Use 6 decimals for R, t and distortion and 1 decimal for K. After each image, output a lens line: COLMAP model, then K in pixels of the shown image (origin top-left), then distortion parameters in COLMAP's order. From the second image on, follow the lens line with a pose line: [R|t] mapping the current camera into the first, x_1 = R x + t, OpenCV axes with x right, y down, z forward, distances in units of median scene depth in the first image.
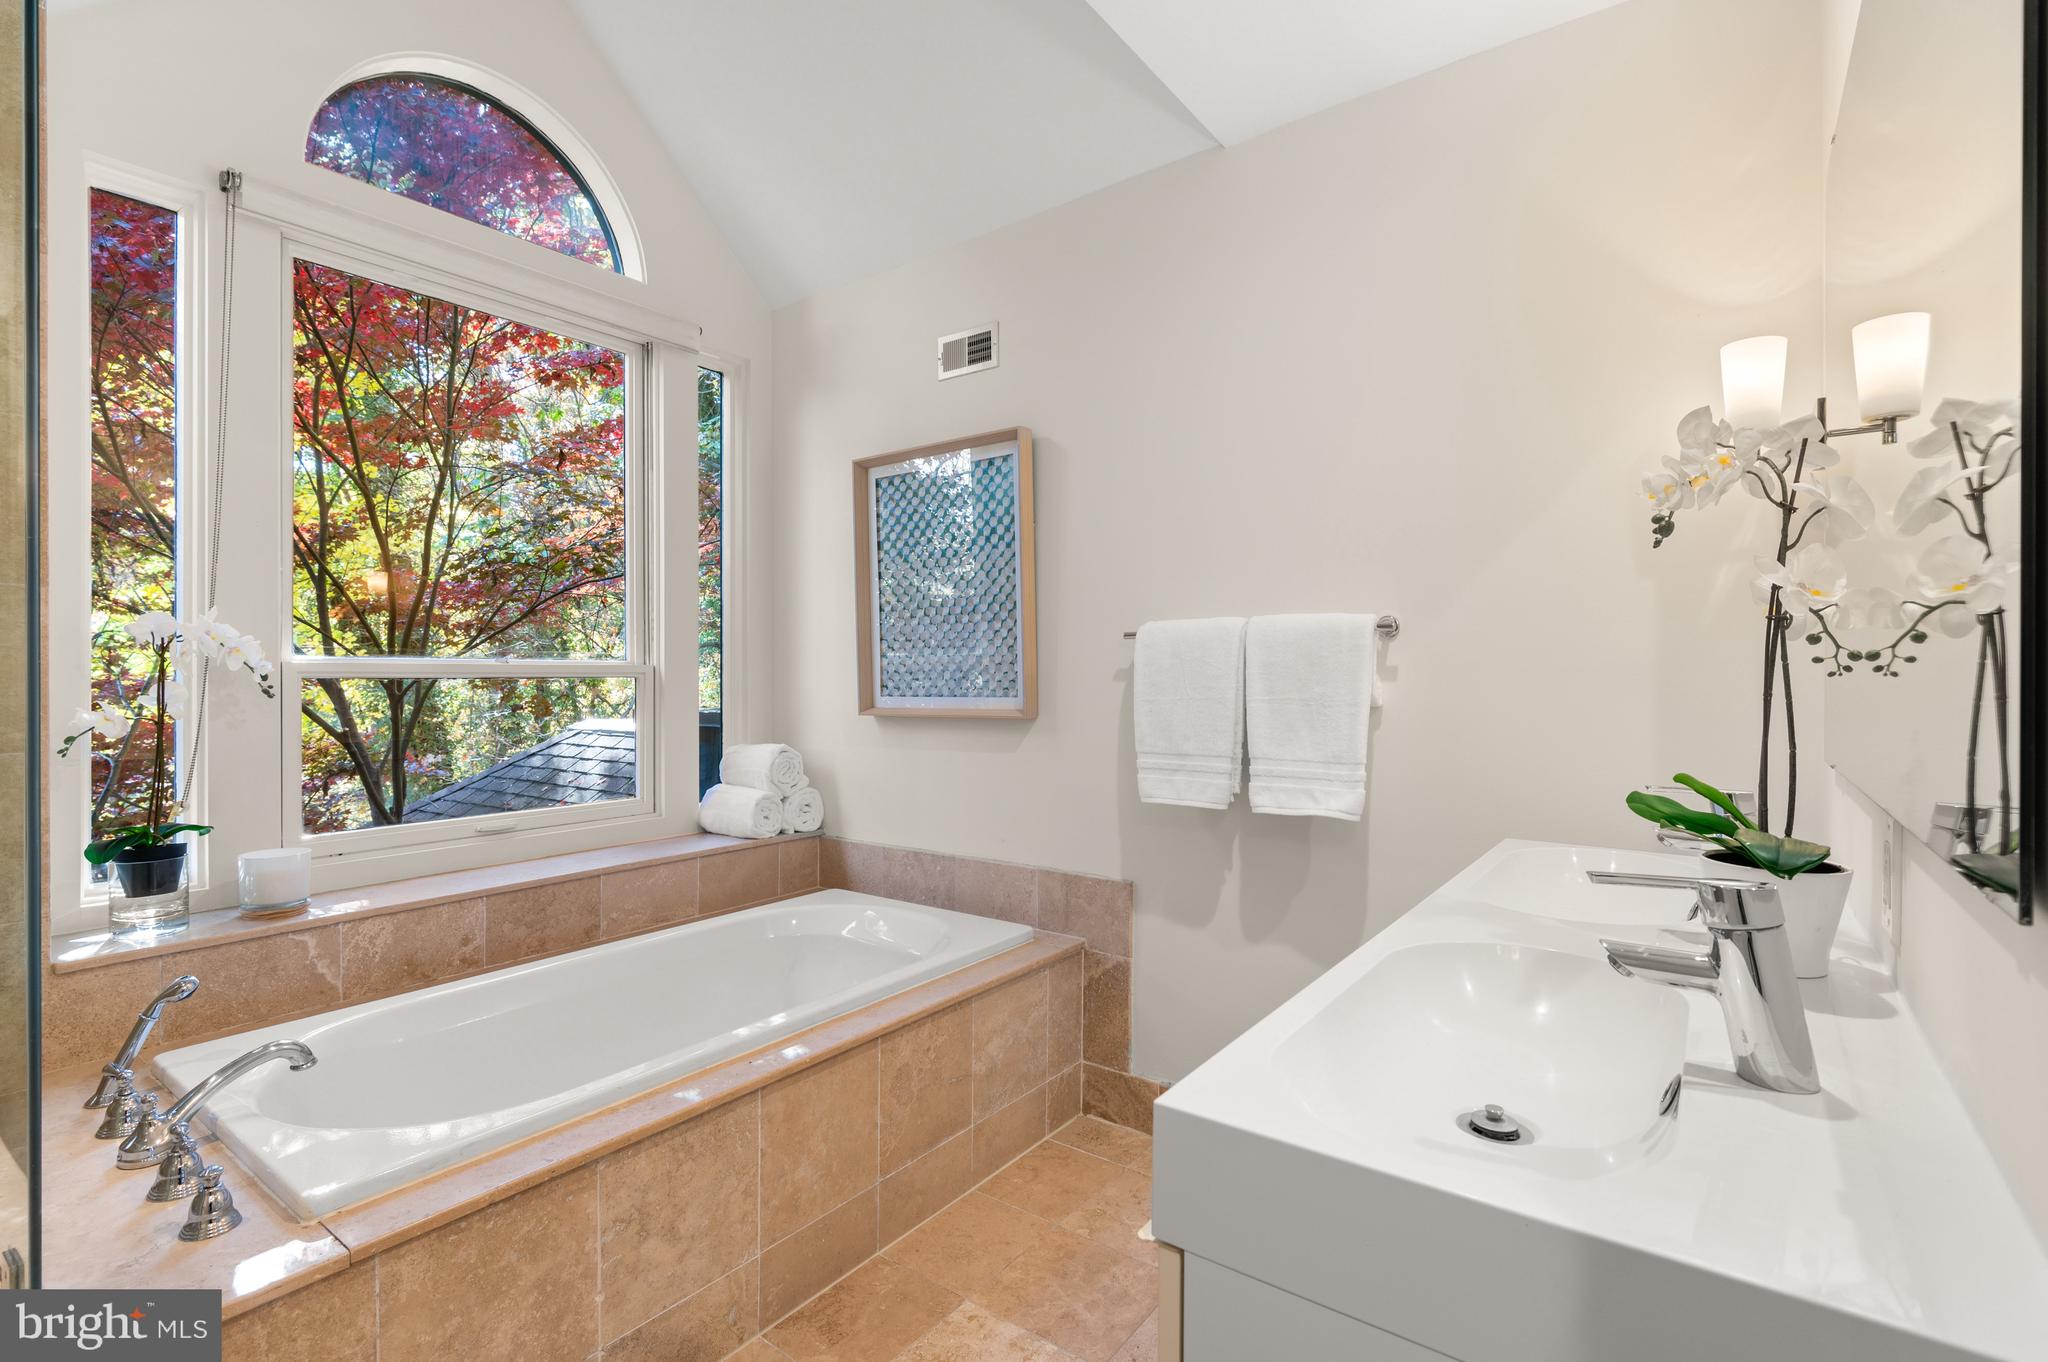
lens RADIAL K [[944.1, 0, 1023.9], [0, 944.1, 670.3], [0, 0, 1]] dist [0.016288, -0.012445]
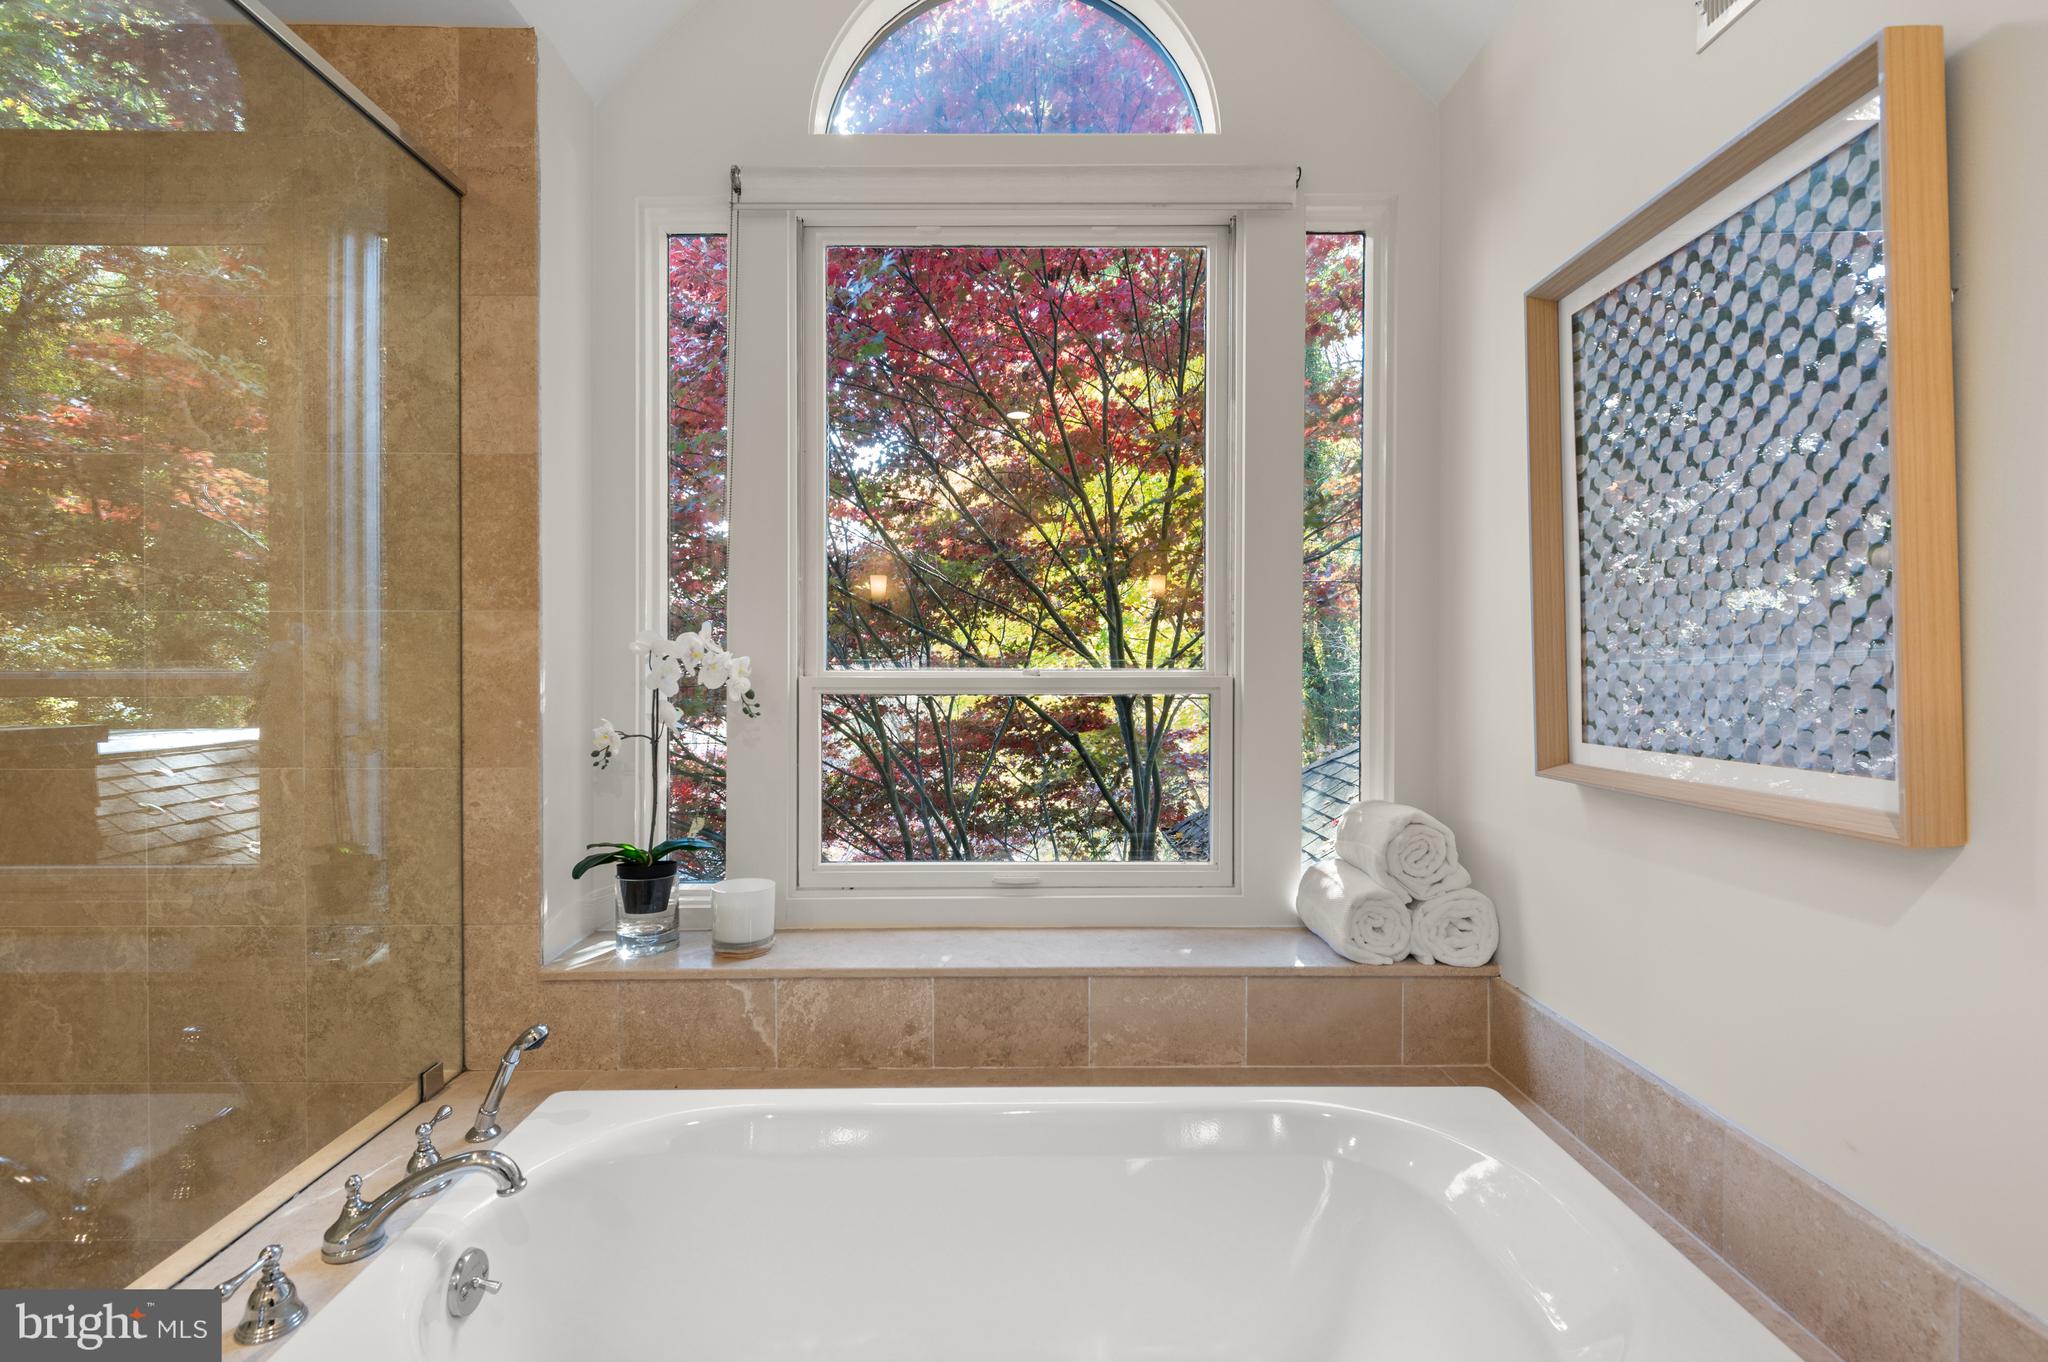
lens RADIAL K [[944.1, 0, 1023.9], [0, 944.1, 670.3], [0, 0, 1]] dist [0.016288, -0.012445]
pose [[0.595400, 0.004492, -0.803417, 0.083896], [0.003512, 0.999960, 0.008194, -0.017430], [0.803422, -0.007701, 0.595361, 0.482028]]
